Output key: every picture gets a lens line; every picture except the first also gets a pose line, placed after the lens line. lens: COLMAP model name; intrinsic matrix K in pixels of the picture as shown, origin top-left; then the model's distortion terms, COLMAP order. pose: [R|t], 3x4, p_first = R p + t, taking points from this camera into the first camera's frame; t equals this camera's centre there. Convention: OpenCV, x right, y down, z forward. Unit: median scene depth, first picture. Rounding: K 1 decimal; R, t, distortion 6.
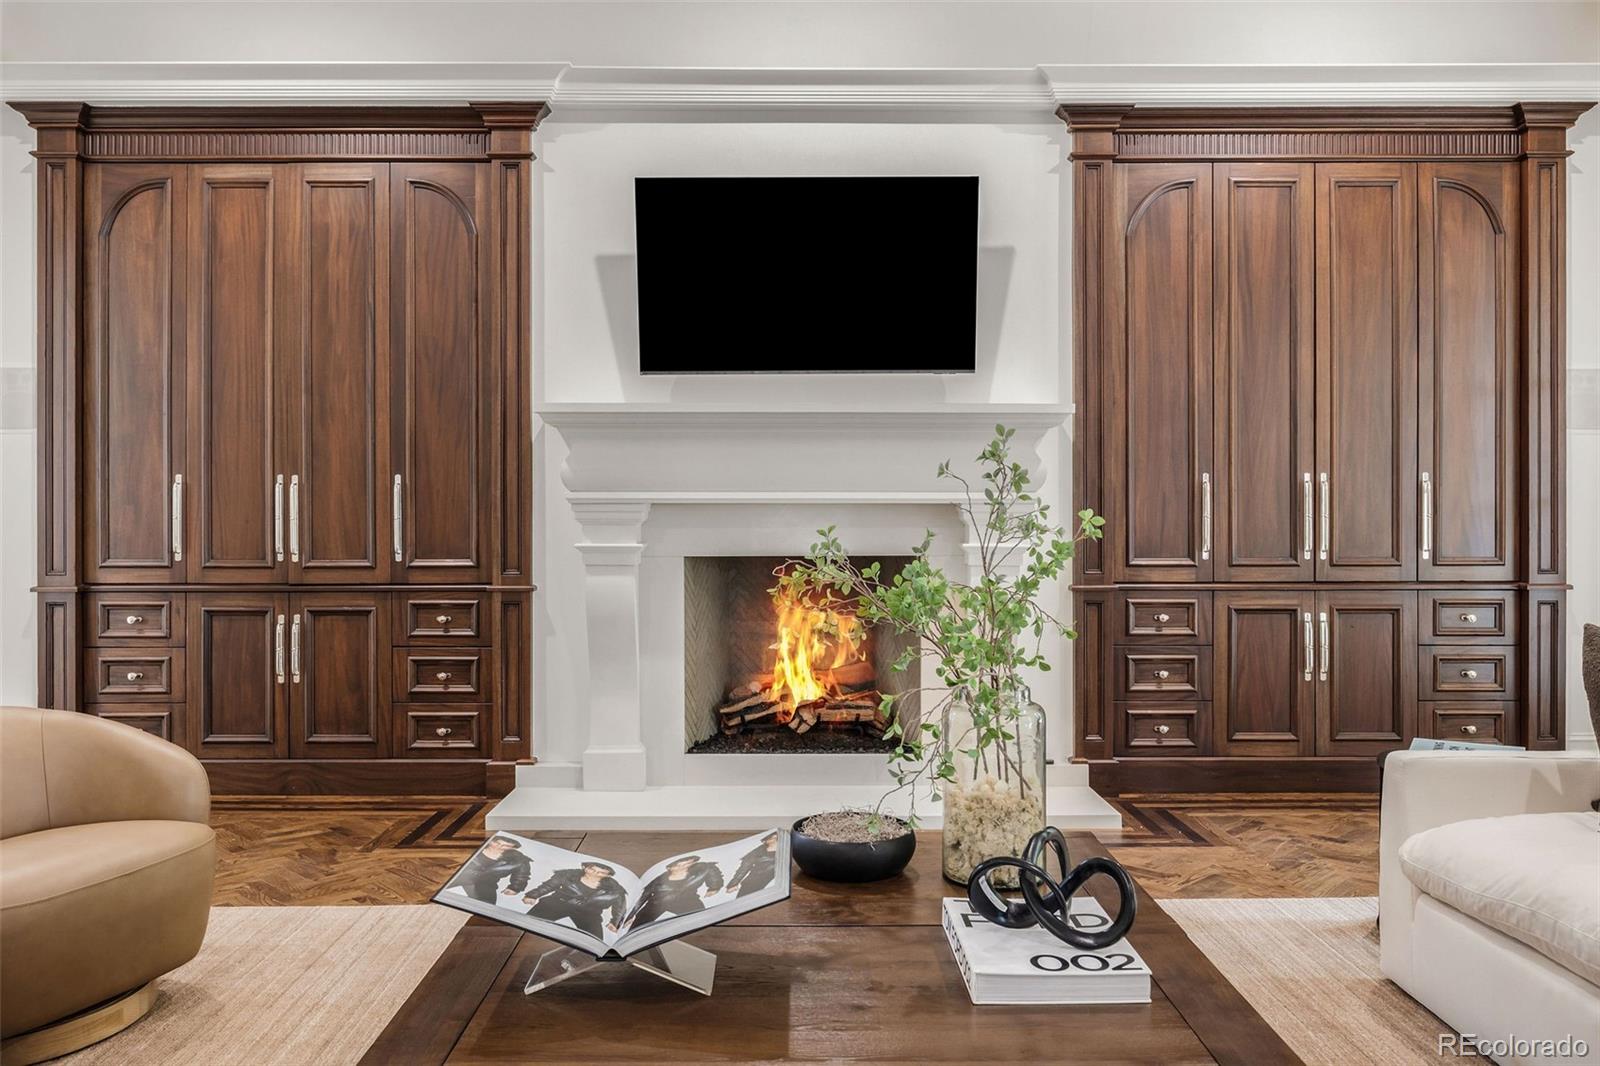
lens RADIAL K [[1208.4, 0, 801.1], [0, 1208.4, 523.7], [0, 0, 1]] dist [0.000196, -0.008208]
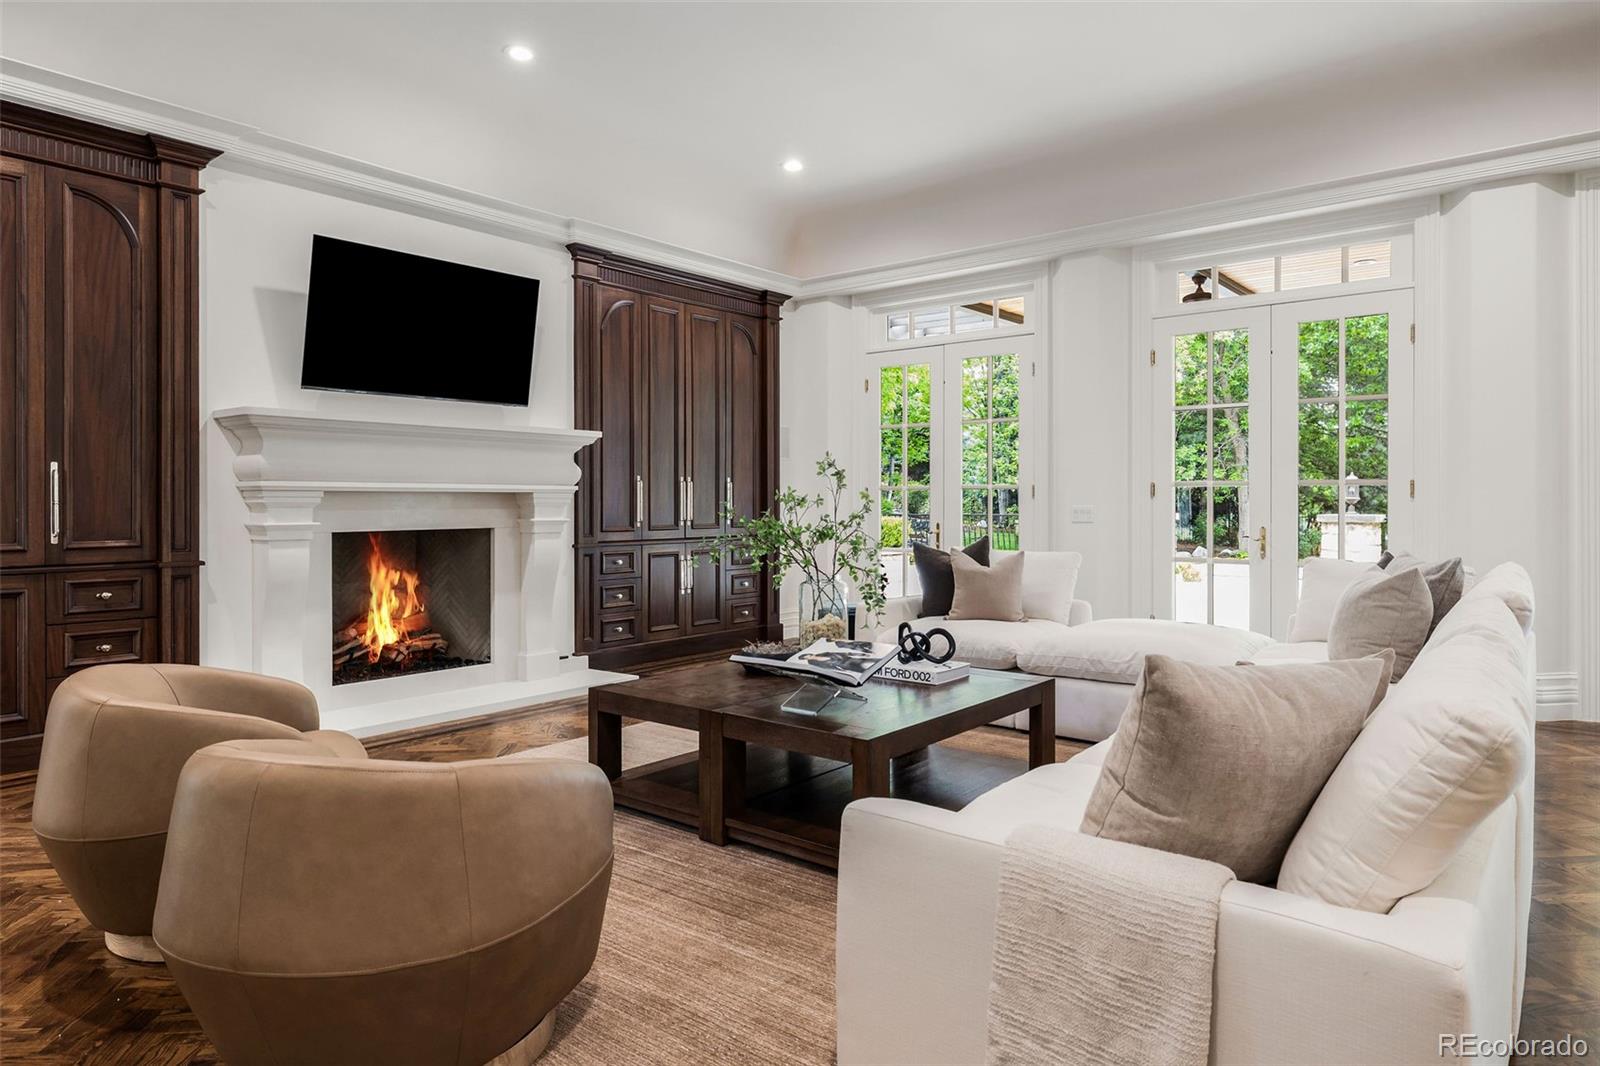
lens RADIAL K [[962.2, 0, 800.2], [0, 962.2, 519.4], [0, 0, 1]] dist [-0.004315, -0.001545]
pose [[0.637505, -0.014183, 0.770316, -0.564091], [0.012360, 0.999890, 0.008180, 0.010914], [-0.770347, 0.004306, 0.637610, -0.035095]]
